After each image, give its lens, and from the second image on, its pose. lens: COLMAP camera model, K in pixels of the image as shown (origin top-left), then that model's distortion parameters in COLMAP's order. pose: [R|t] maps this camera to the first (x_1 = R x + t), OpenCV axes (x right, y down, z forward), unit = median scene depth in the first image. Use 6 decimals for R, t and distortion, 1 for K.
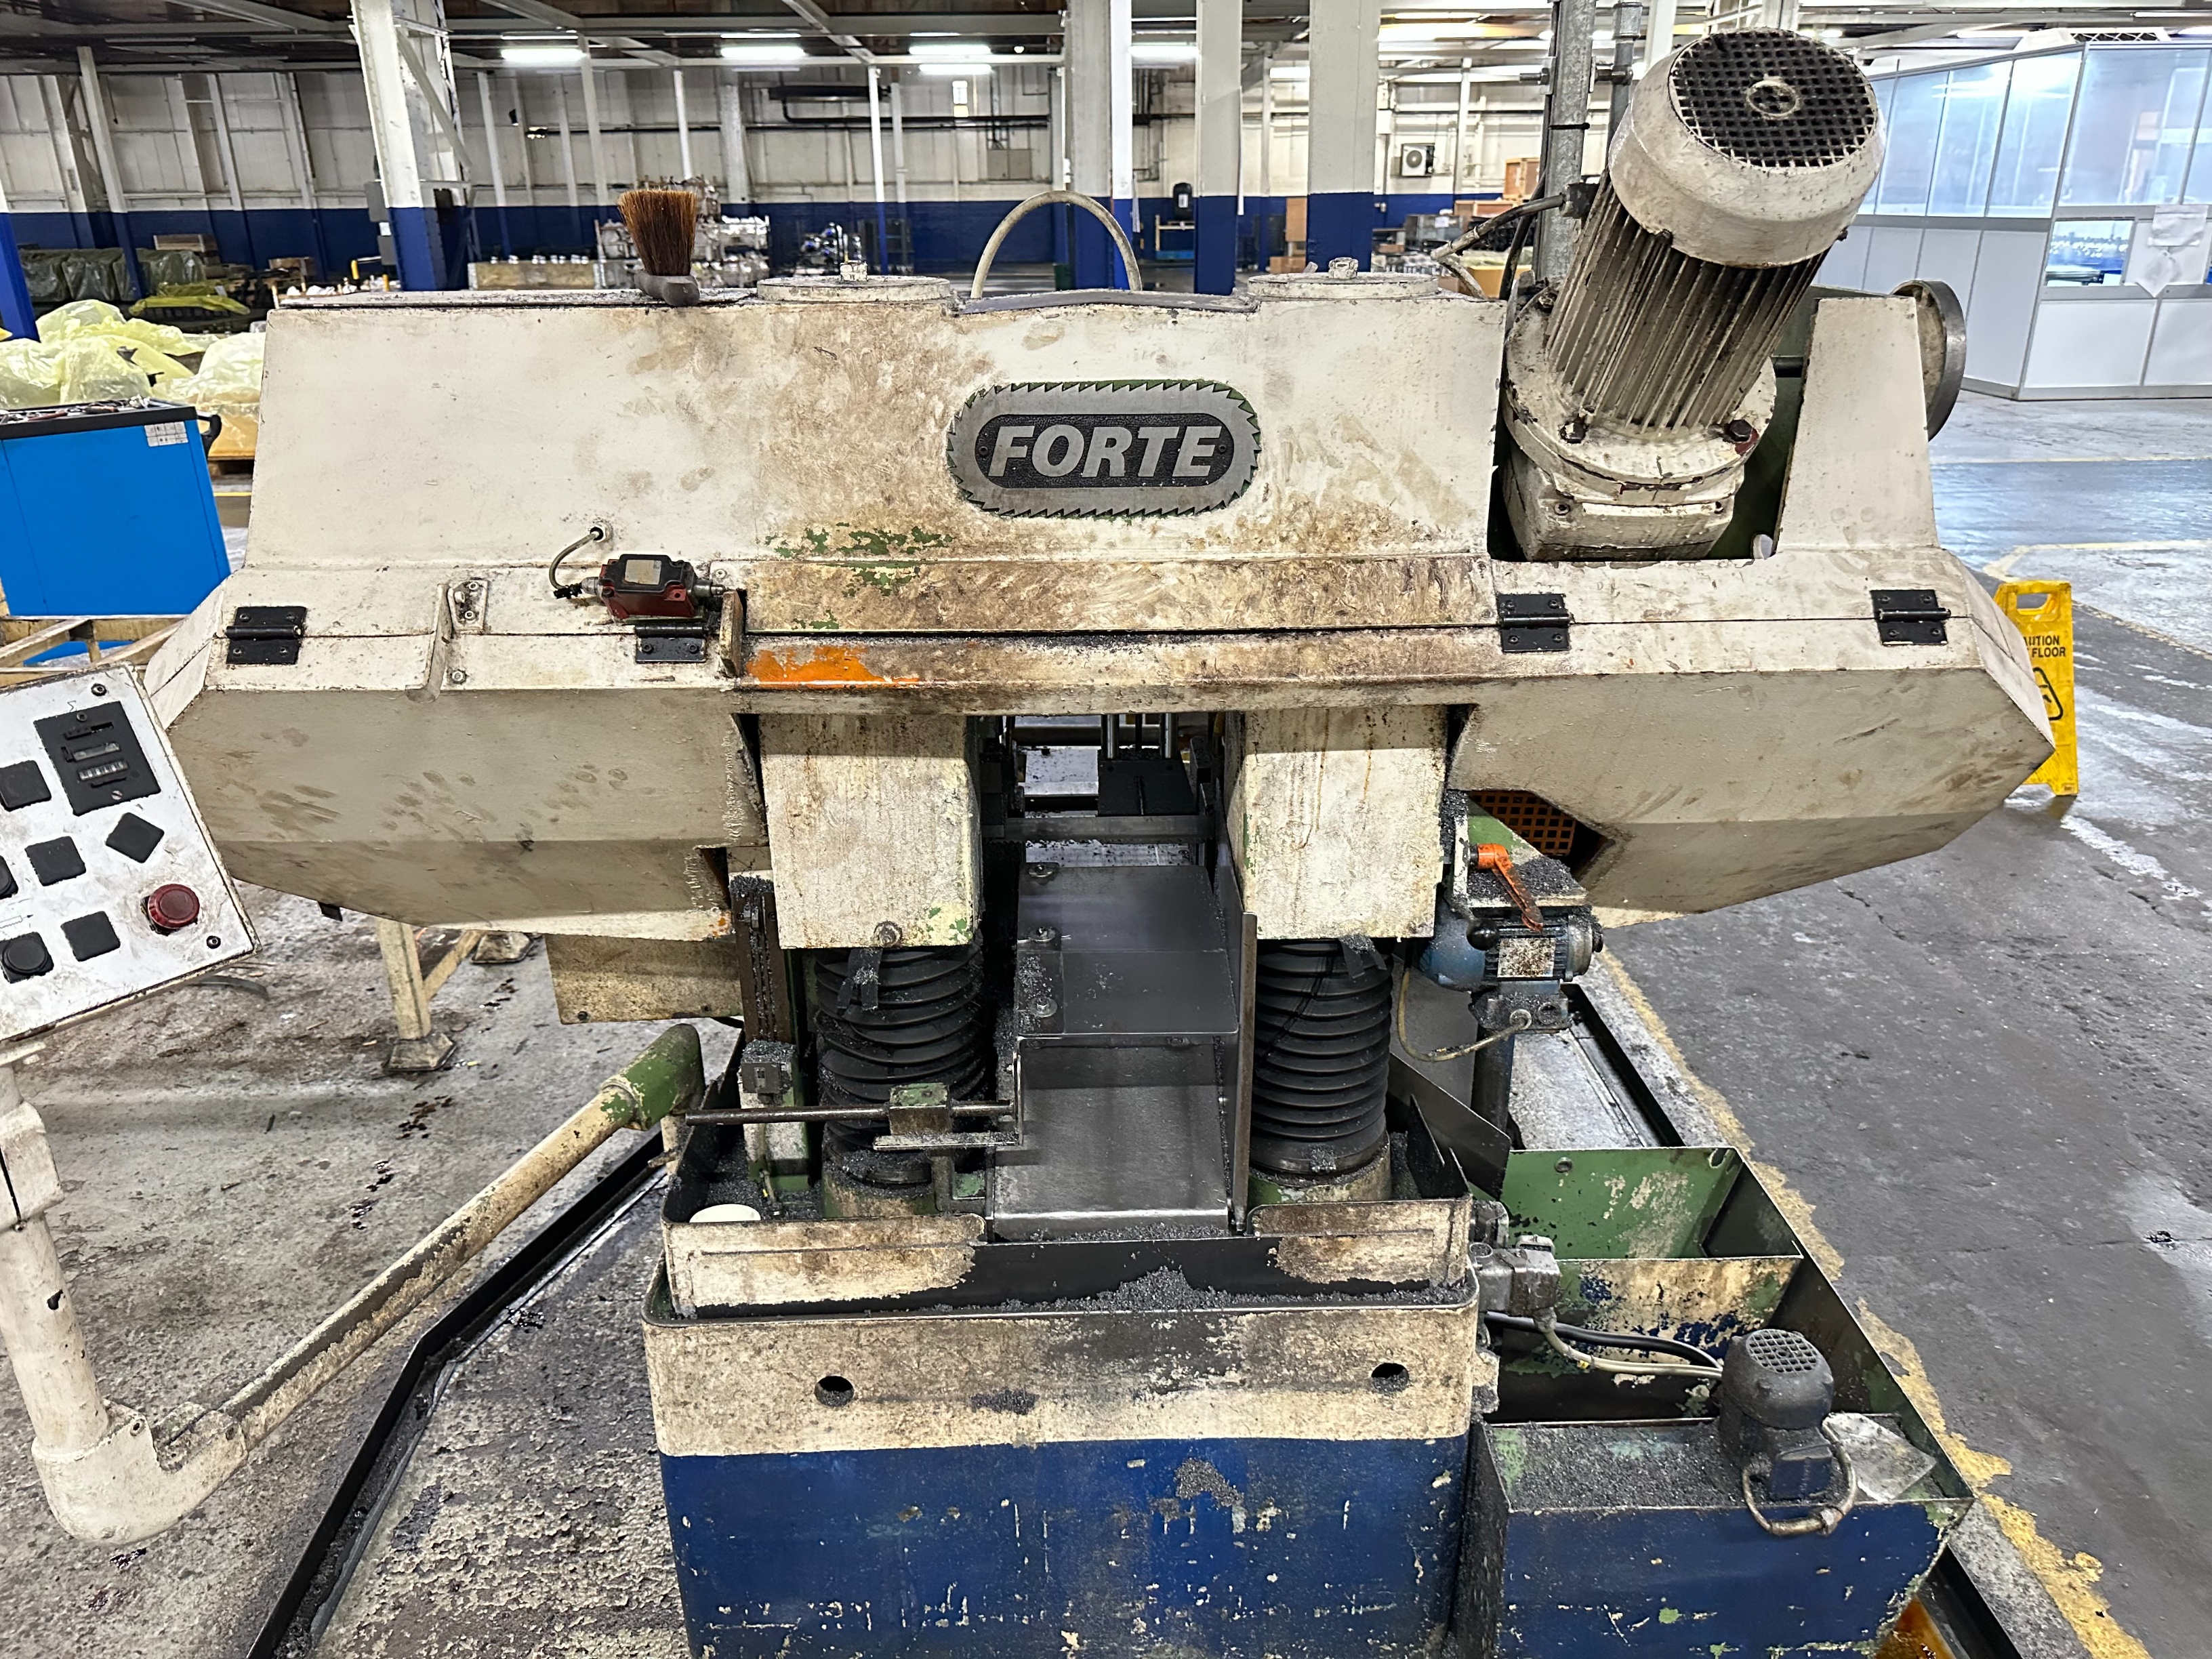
lens RADIAL K [[1576.6, 0, 1106.0], [0, 1576.6, 829.5], [0, 0, 1]] dist [0.154558, -0.271472]
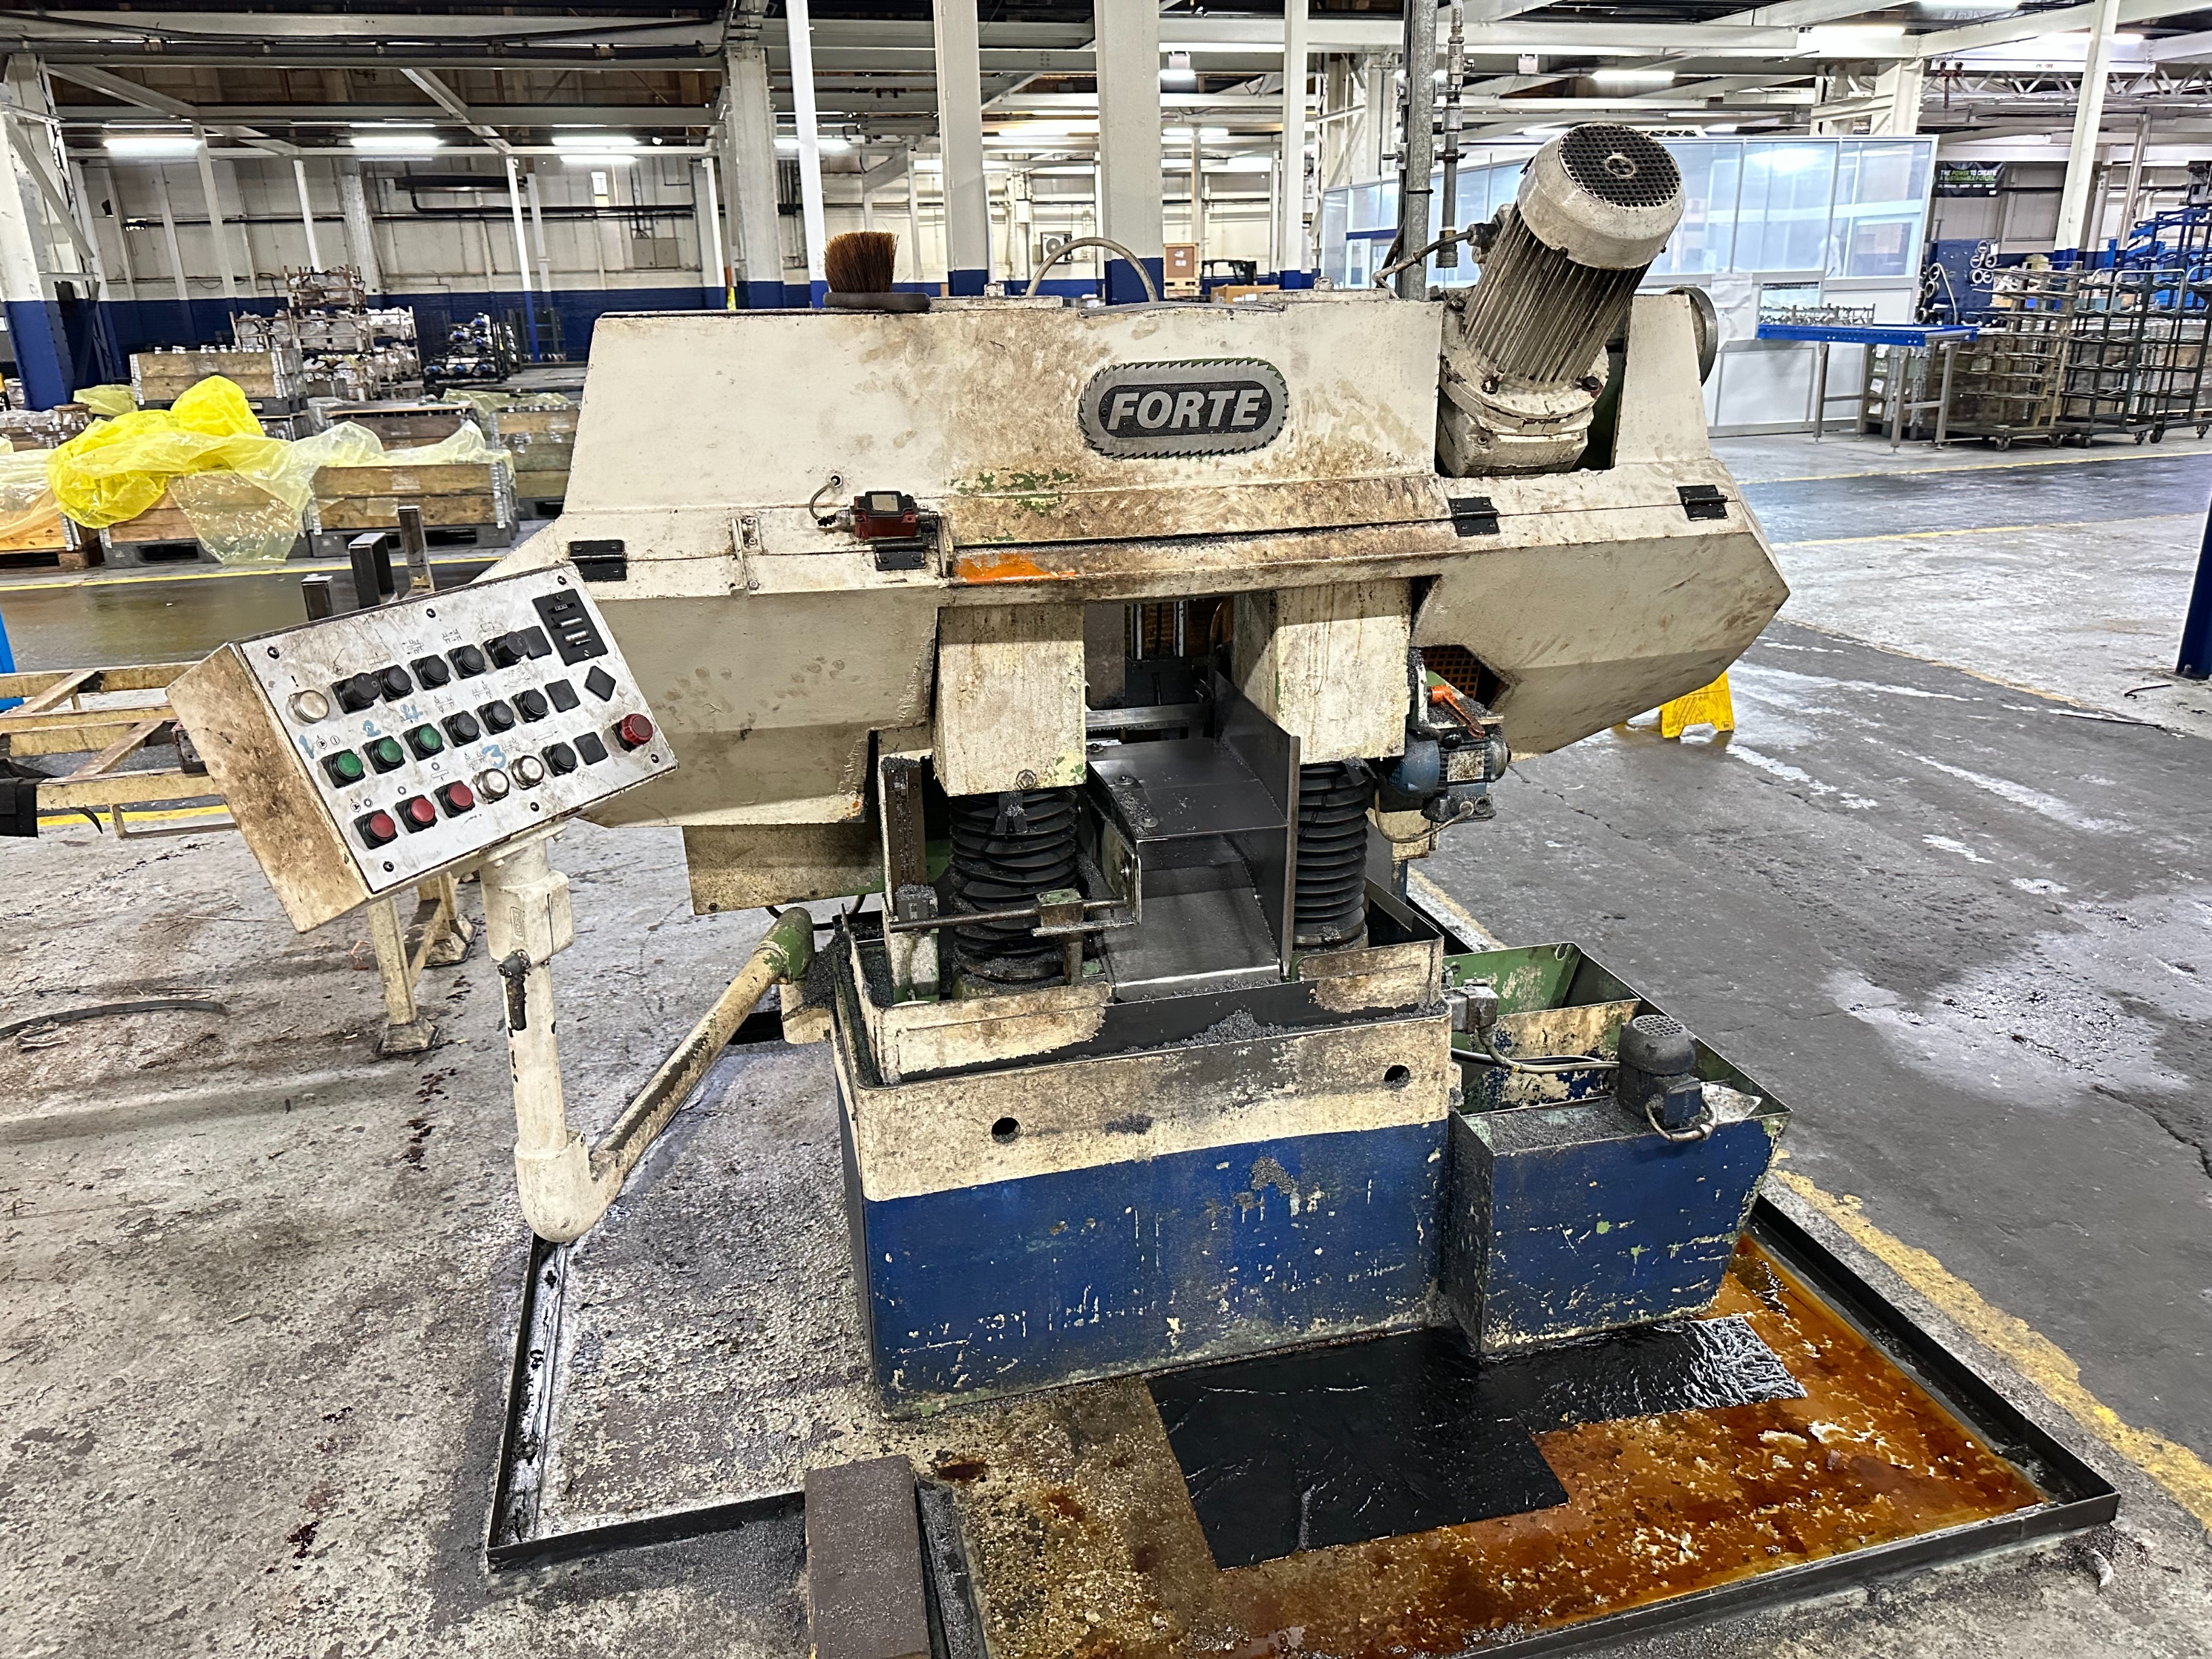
lens RADIAL K [[1576.6, 0, 1106.0], [0, 1576.6, 829.5], [0, 0, 1]] dist [0.154558, -0.271472]
pose [[0.977547, -0.080164, 0.194874, -0.350372], [0.088889, 0.995375, -0.036432, 0.169961], [-0.191052, 0.052937, 0.980151, -0.343259]]
